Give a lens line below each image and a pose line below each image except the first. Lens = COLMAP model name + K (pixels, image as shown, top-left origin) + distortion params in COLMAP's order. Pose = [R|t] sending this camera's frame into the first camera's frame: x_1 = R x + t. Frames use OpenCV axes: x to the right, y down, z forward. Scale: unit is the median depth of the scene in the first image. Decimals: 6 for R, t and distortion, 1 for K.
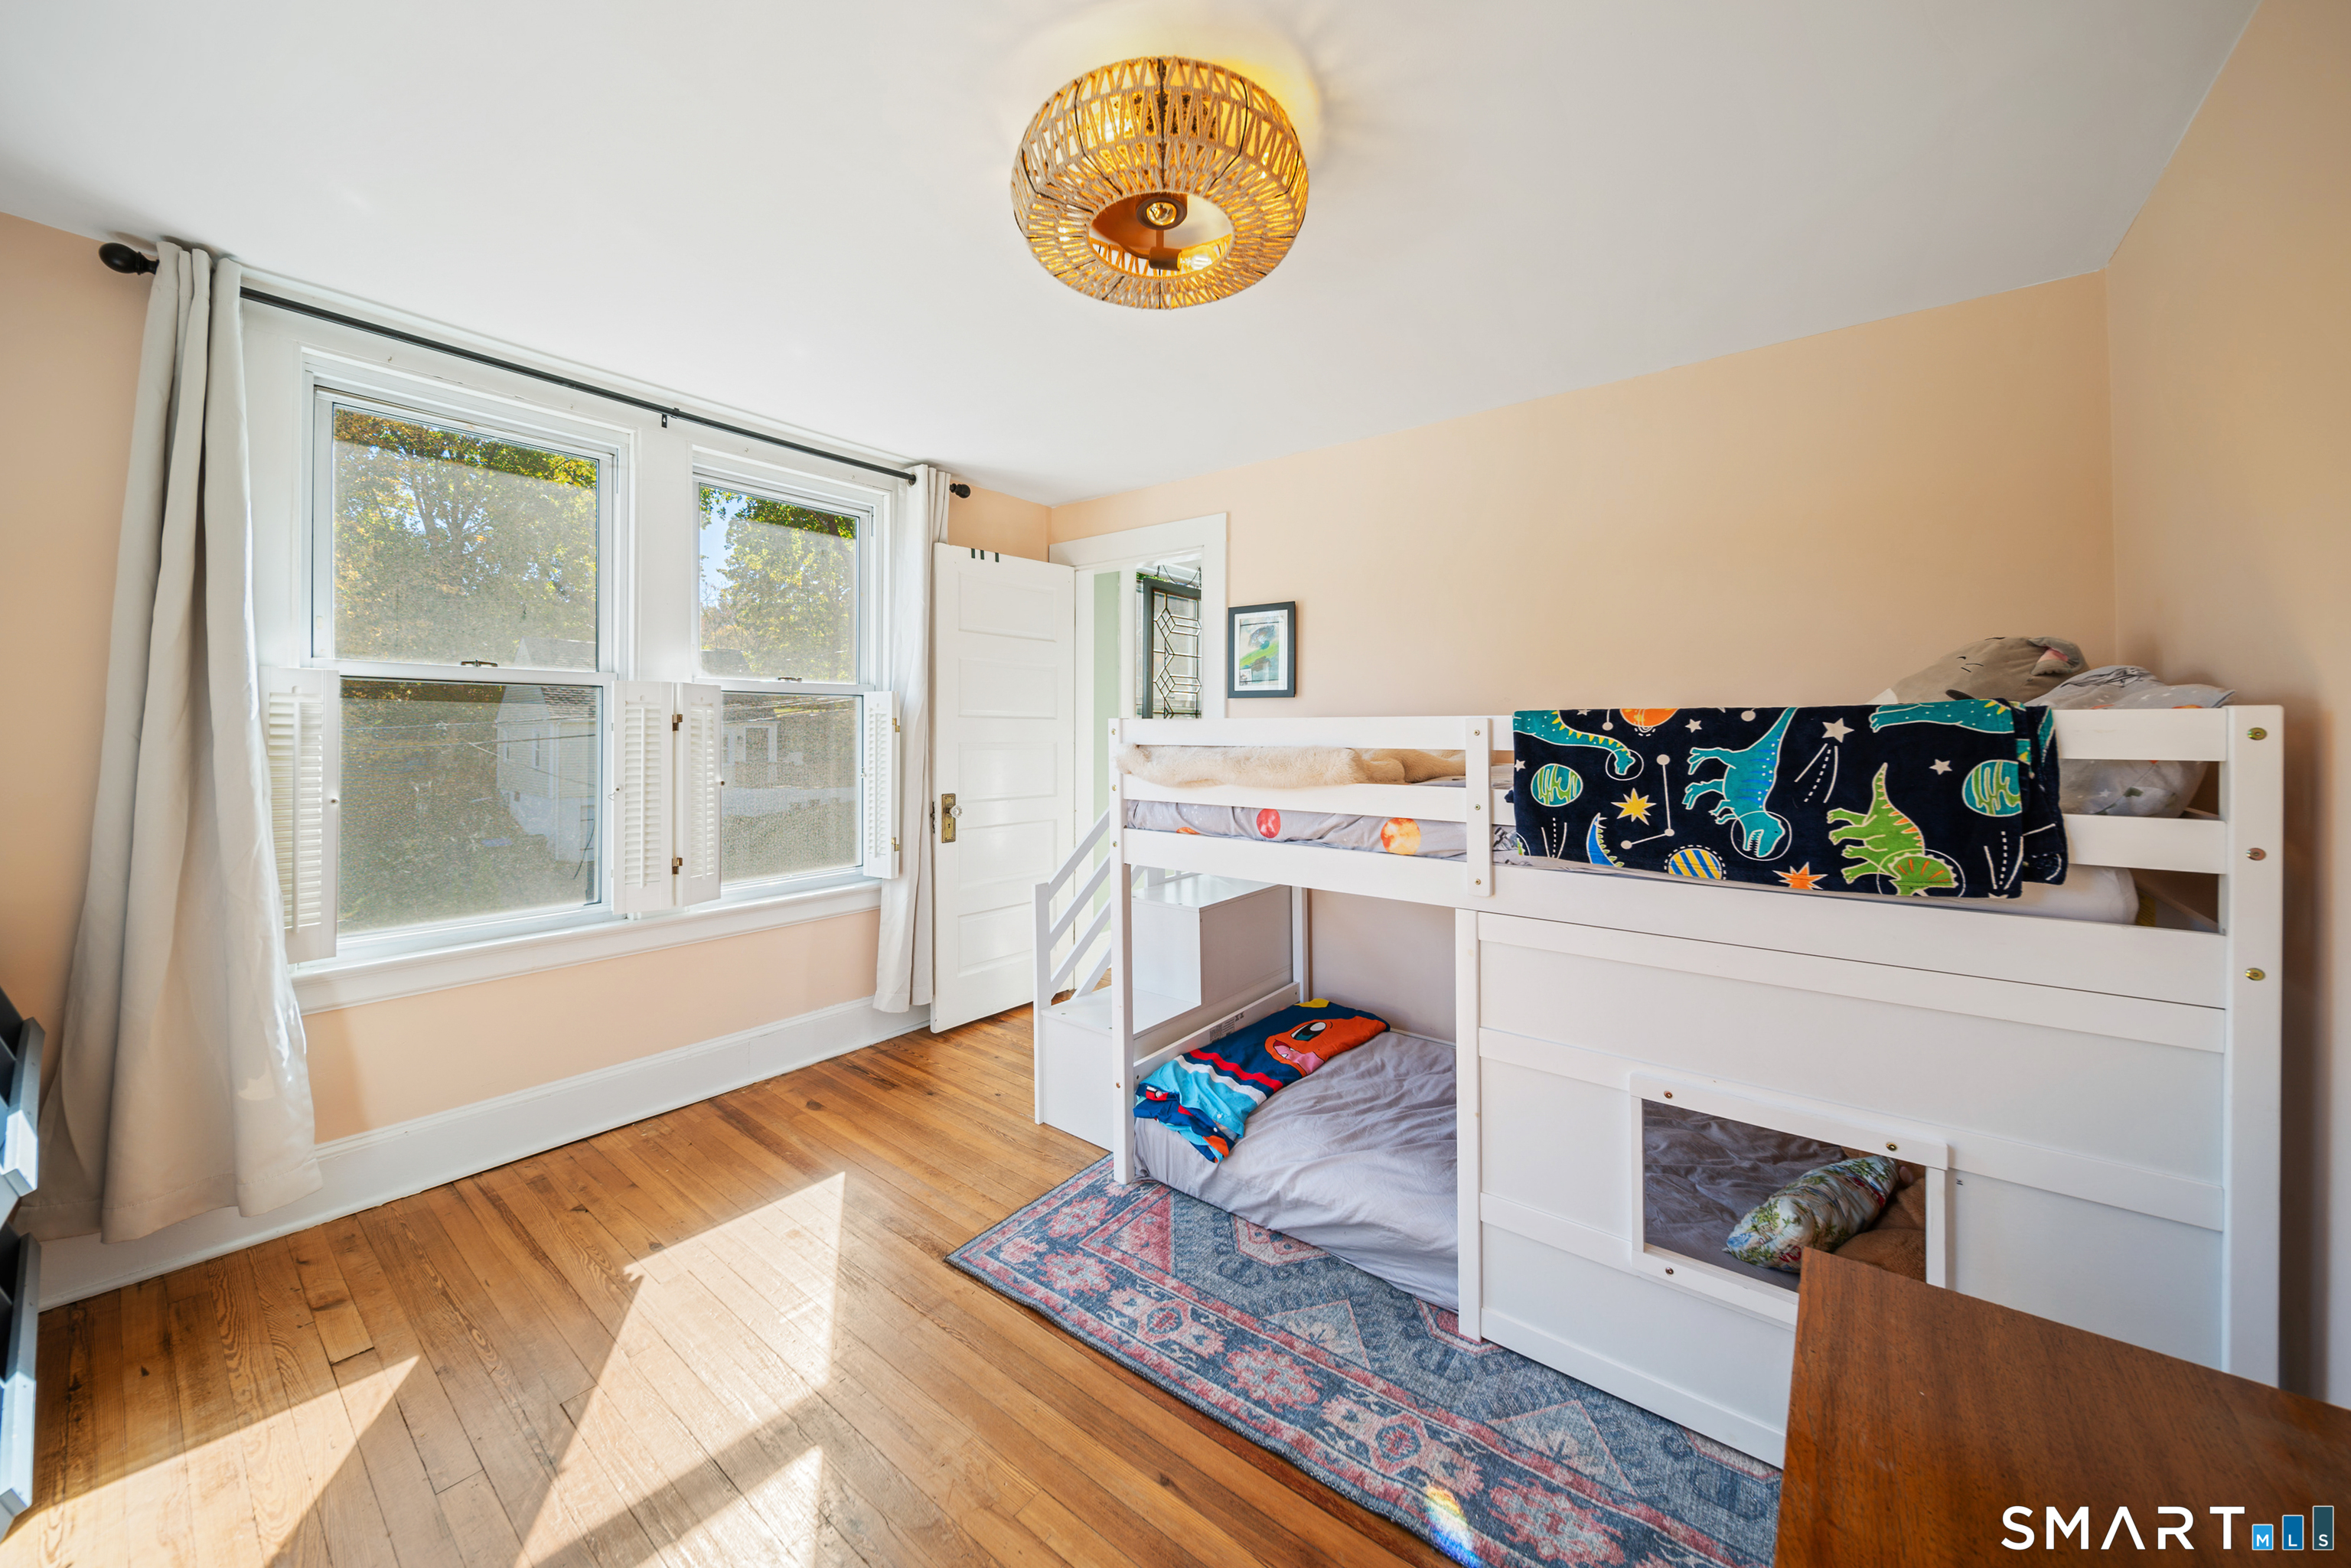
lens RADIAL K [[820.2, 0, 1146.3], [0, 820.2, 727.3], [0, 0, 1]] dist [-0.000729, -0.000037]
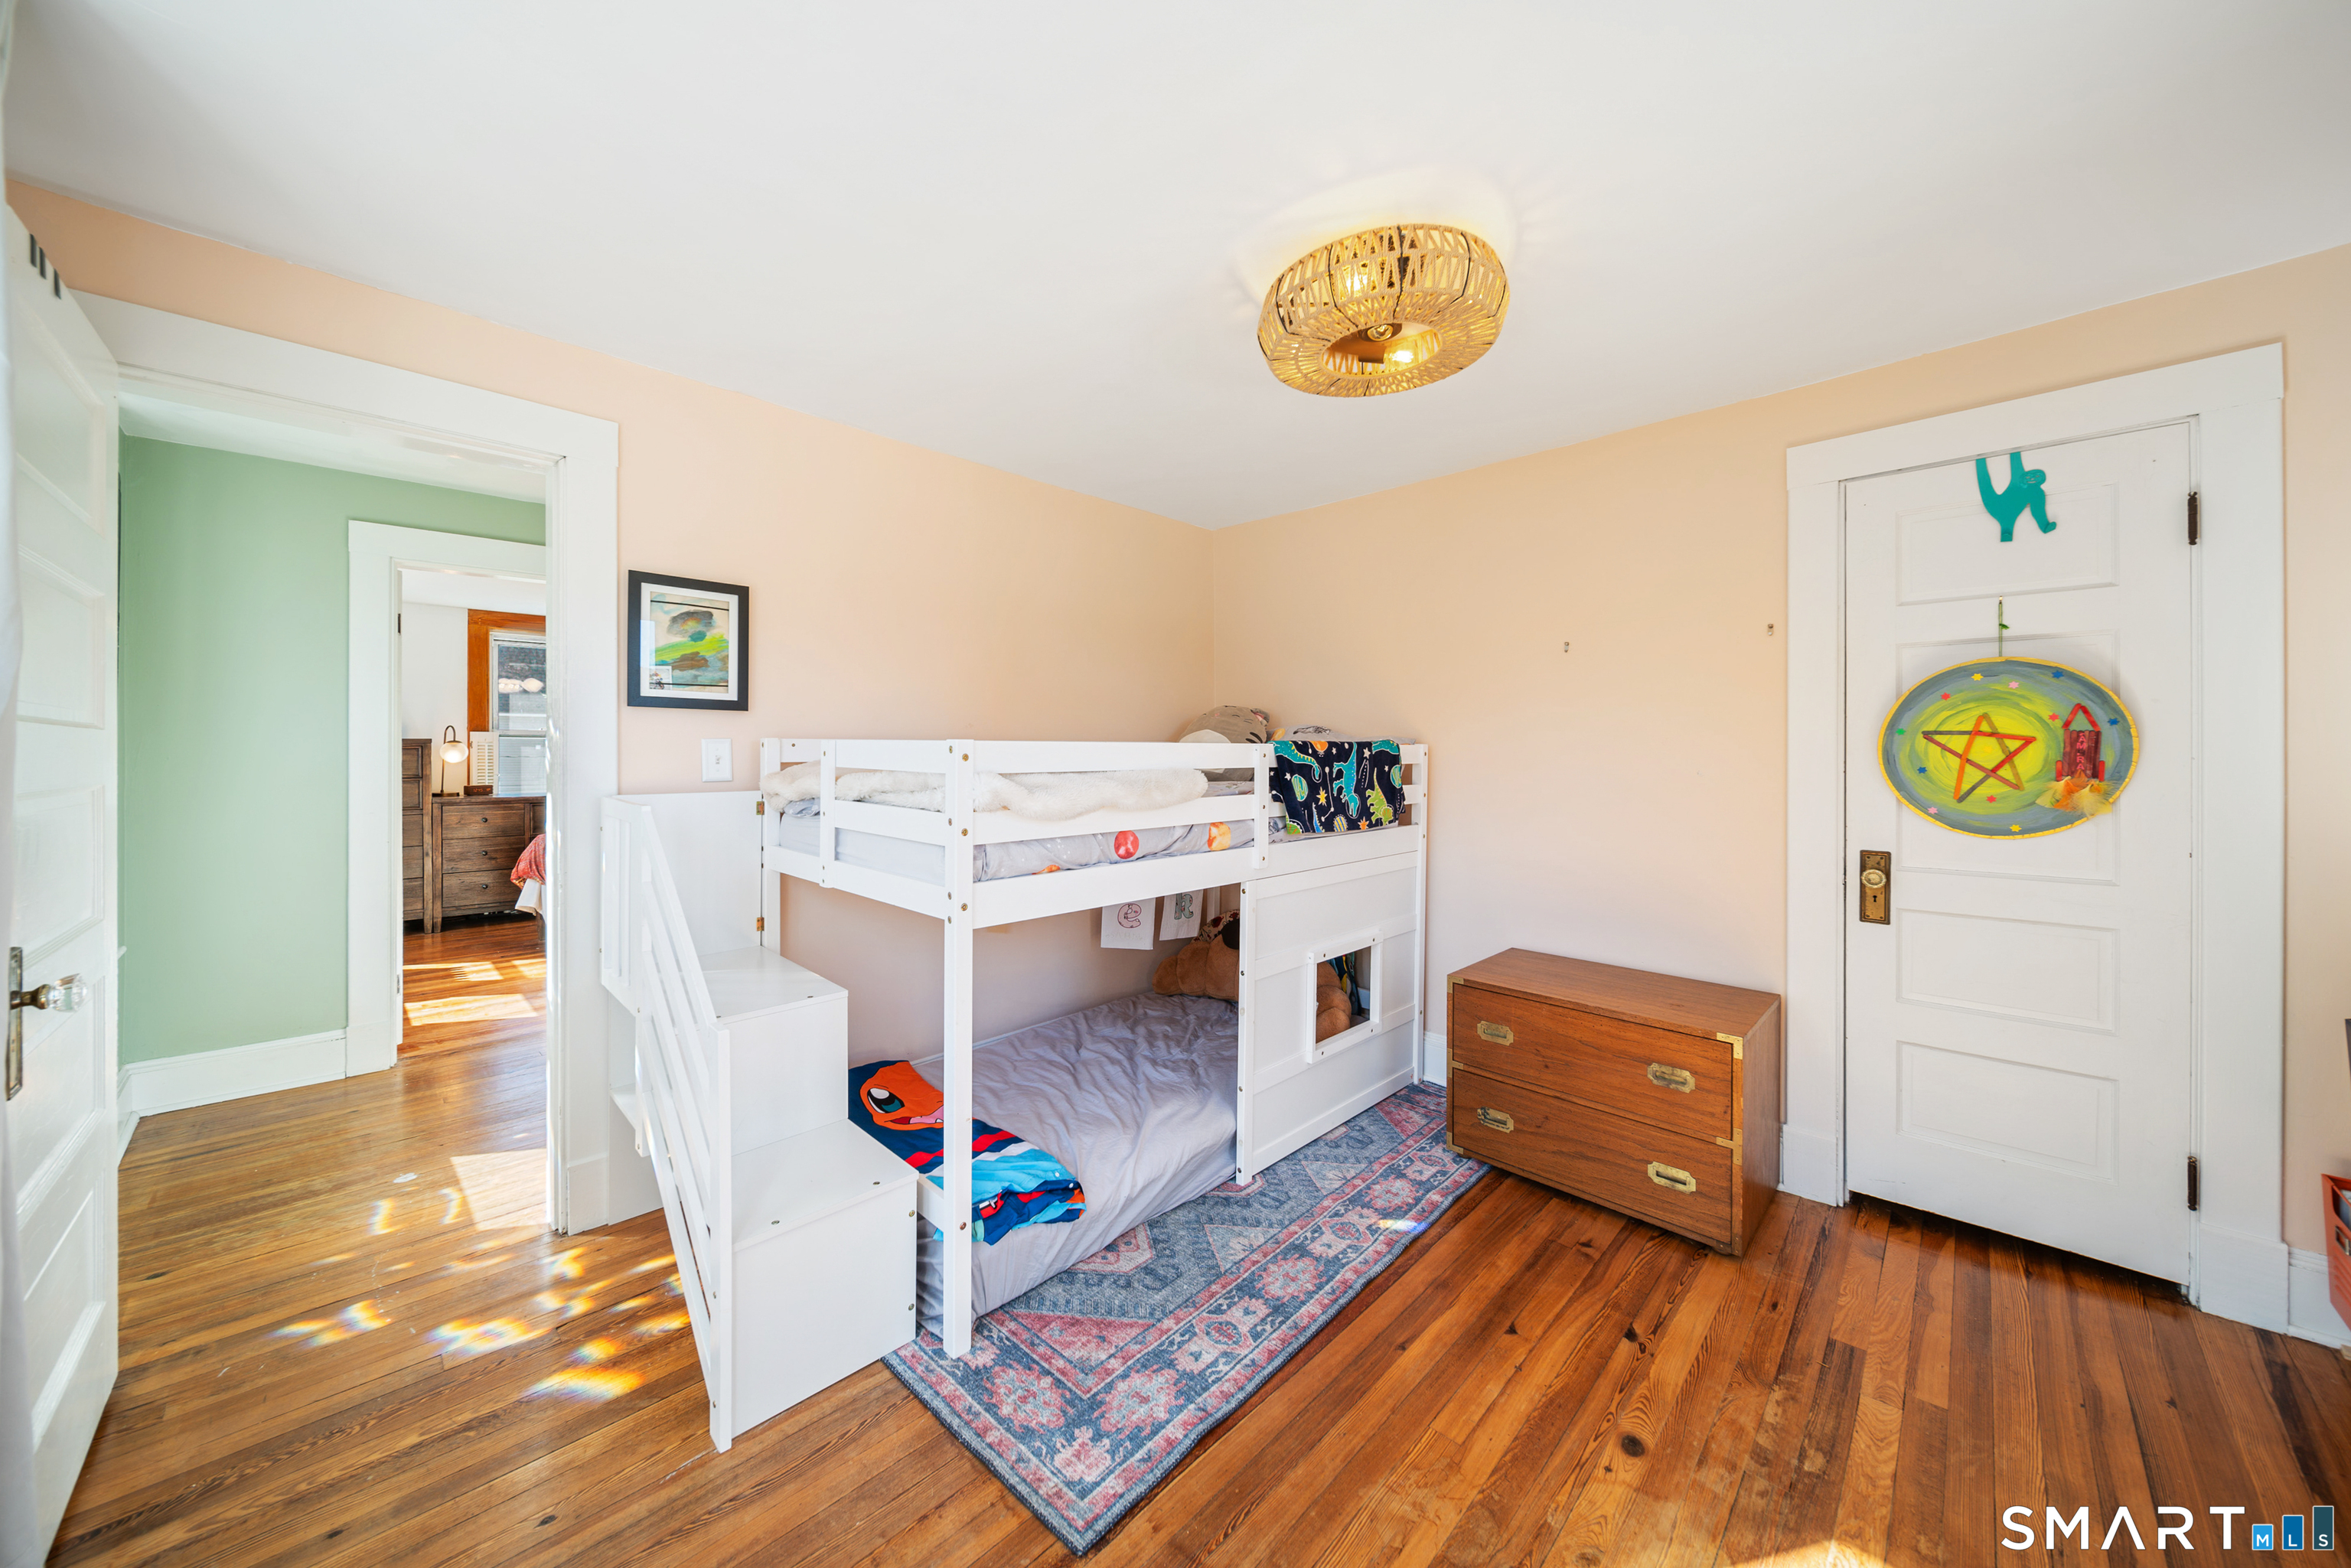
lens RADIAL K [[820.2, 0, 1170.9], [0, 820.2, 749.9], [0, 0, 1]] dist [-0.000729, -0.000037]
pose [[0.107650, -0.001580, 0.994188, -1.049740], [-0.002961, 0.999994, 0.001910, -0.005524], [-0.994184, -0.003149, 0.107645, 1.004747]]
